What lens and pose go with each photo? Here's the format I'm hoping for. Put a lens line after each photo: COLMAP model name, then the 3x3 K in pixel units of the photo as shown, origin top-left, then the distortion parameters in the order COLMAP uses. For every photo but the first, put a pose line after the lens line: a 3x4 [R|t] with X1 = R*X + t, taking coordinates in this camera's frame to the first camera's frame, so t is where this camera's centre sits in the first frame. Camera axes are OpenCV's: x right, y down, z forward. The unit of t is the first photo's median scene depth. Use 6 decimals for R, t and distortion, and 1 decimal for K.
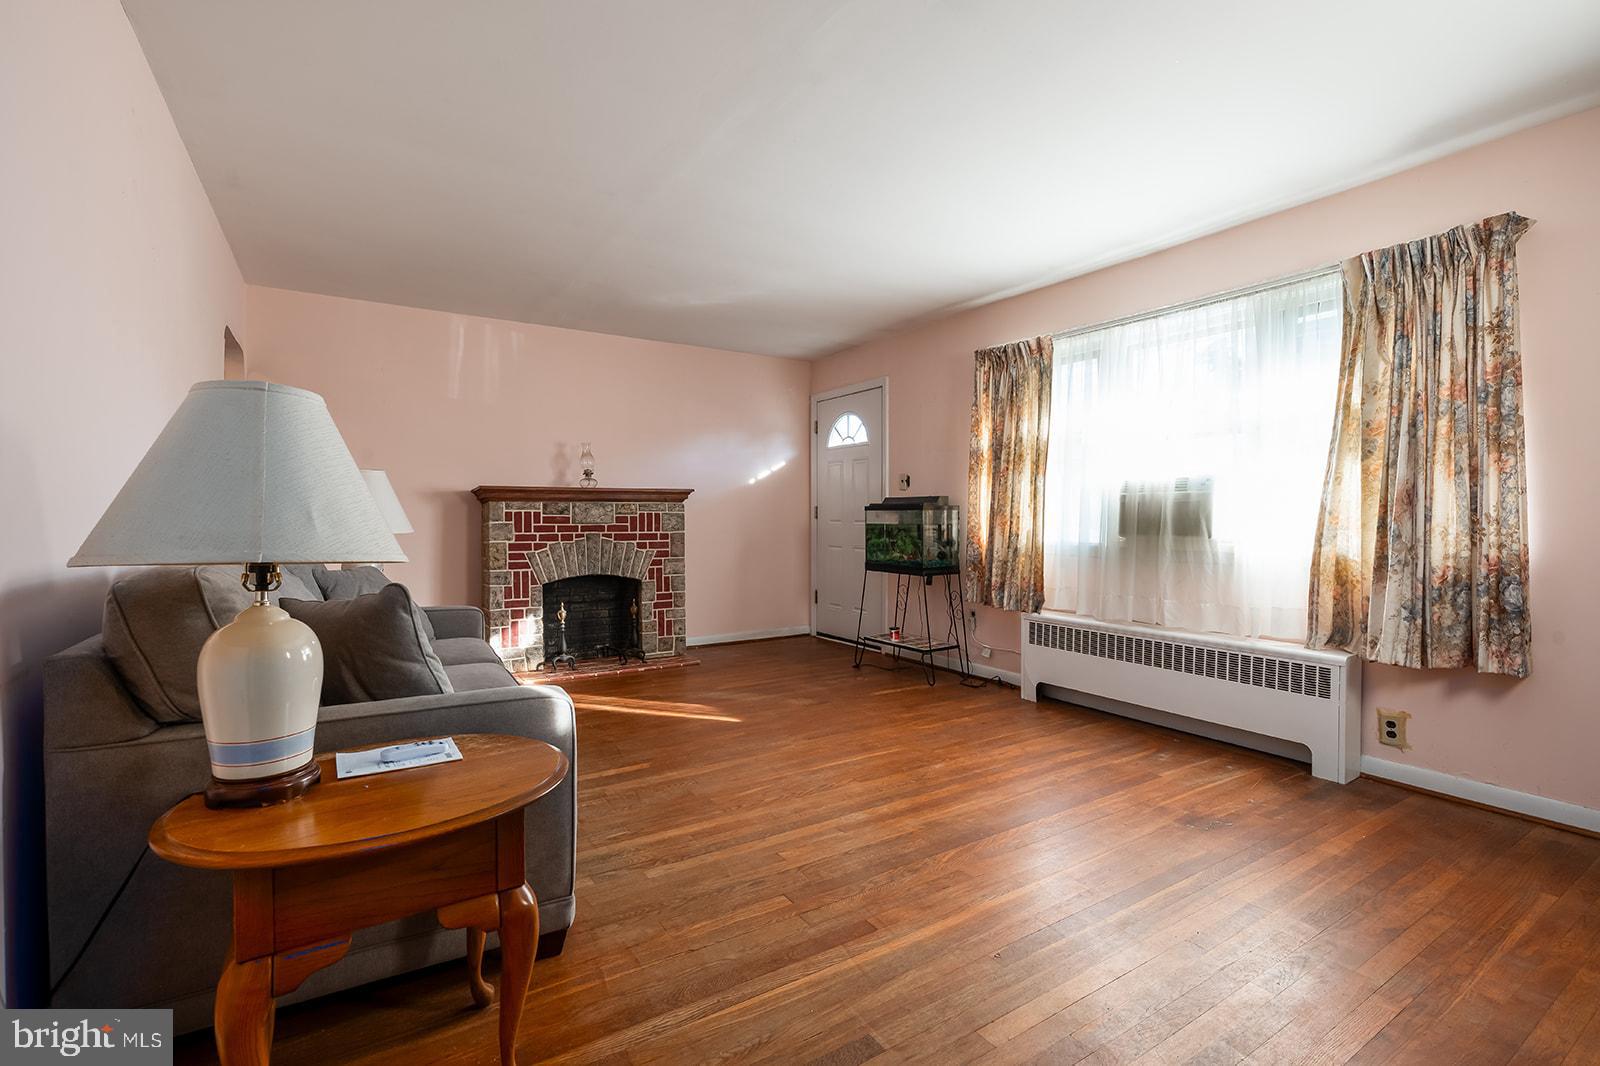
lens RADIAL K [[726.5, 0, 805.1], [0, 726.5, 535.3], [0, 0, 1]] dist [-0.014338, 0.000432]
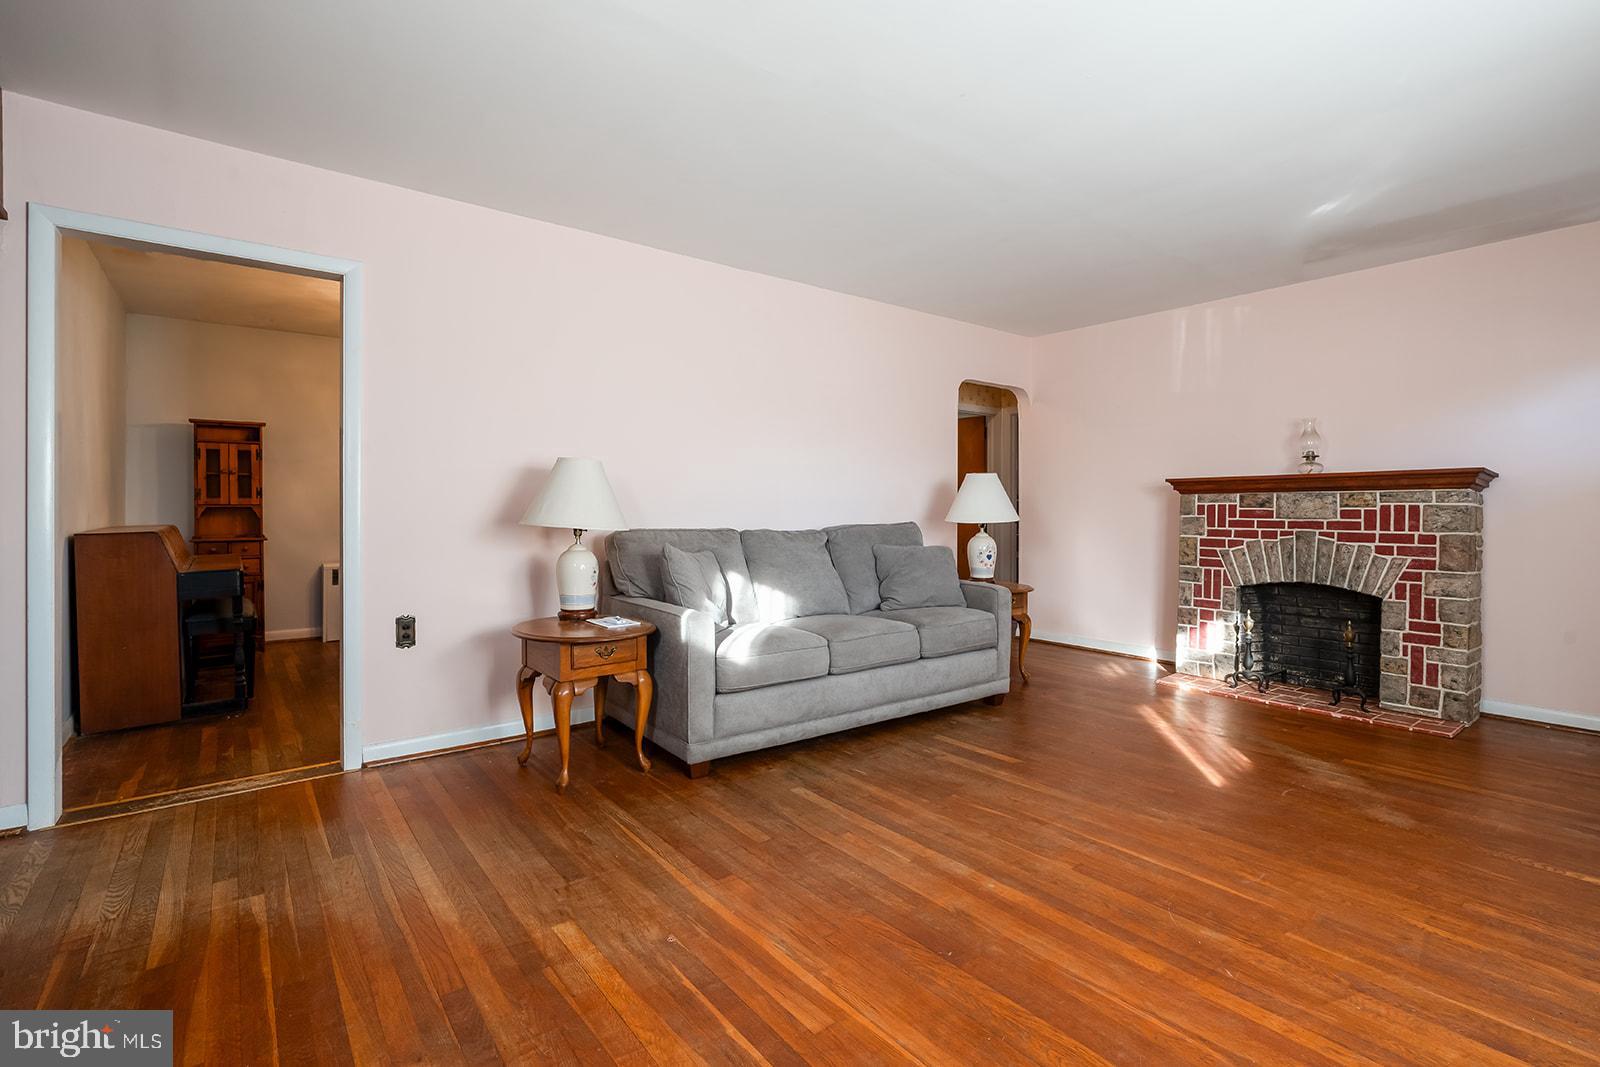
lens RADIAL K [[726.5, 0, 803.6], [0, 726.5, 517.8], [0, 0, 1]] dist [-0.014338, 0.000432]
pose [[0.097201, 0.011381, -0.995200, 0.469413], [-0.027408, 0.999586, 0.008754, -0.009708], [0.994887, 0.026425, 0.097473, 0.389904]]
